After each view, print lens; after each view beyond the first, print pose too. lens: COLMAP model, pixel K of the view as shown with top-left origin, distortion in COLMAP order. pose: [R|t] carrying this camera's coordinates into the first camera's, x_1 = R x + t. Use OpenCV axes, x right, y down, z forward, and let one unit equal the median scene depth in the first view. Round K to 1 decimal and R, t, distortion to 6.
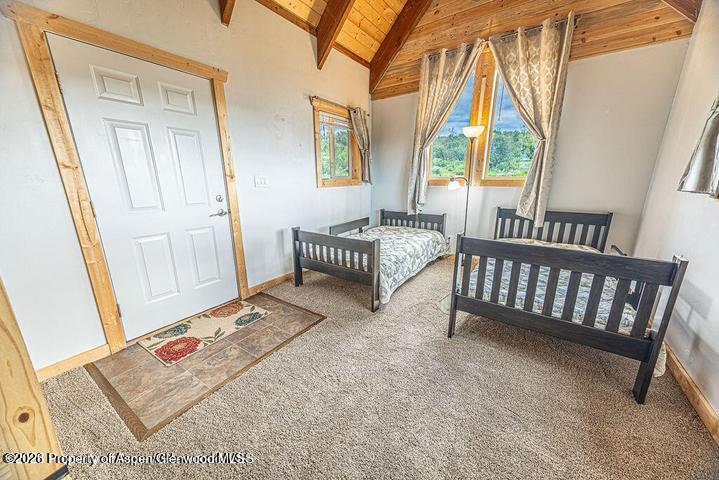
lens RADIAL K [[264.5, 0, 360.5], [0, 264.5, 242.1], [0, 0, 1]] dist [0.041681, -0.005532]
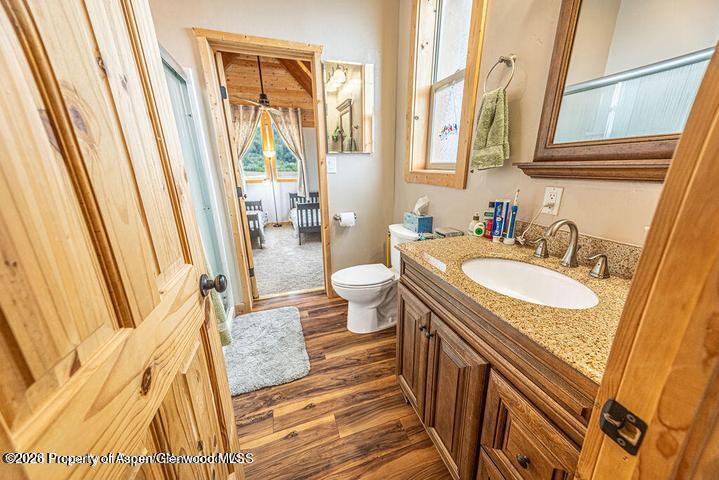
lens RADIAL K [[264.5, 0, 360.5], [0, 264.5, 242.1], [0, 0, 1]] dist [0.041681, -0.005532]
pose [[0.607047, -0.234688, 0.759221, -0.754105], [0.204430, 0.969361, 0.136191, 0.064313], [-0.767921, 0.072533, 0.636424, -0.637658]]
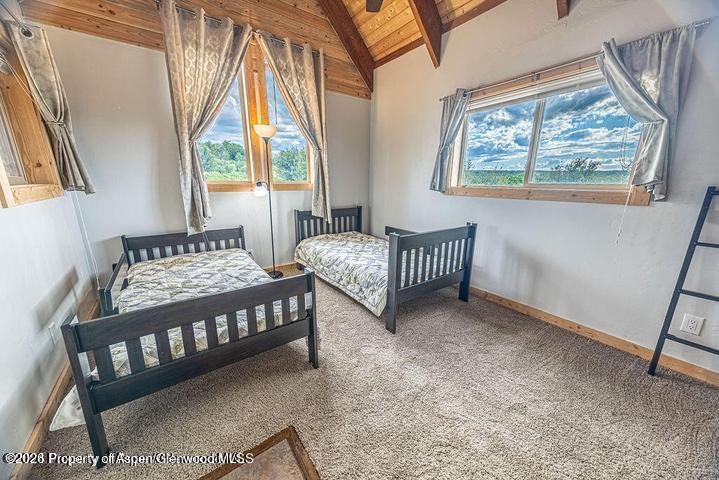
lens RADIAL K [[264.5, 0, 360.5], [0, 264.5, 242.1], [0, 0, 1]] dist [0.041681, -0.005532]
pose [[0.346681, -0.214953, 0.913021, -0.370401], [0.223146, 0.964342, 0.142305, -0.106771], [-0.911053, 0.154403, 0.382285, 0.414668]]
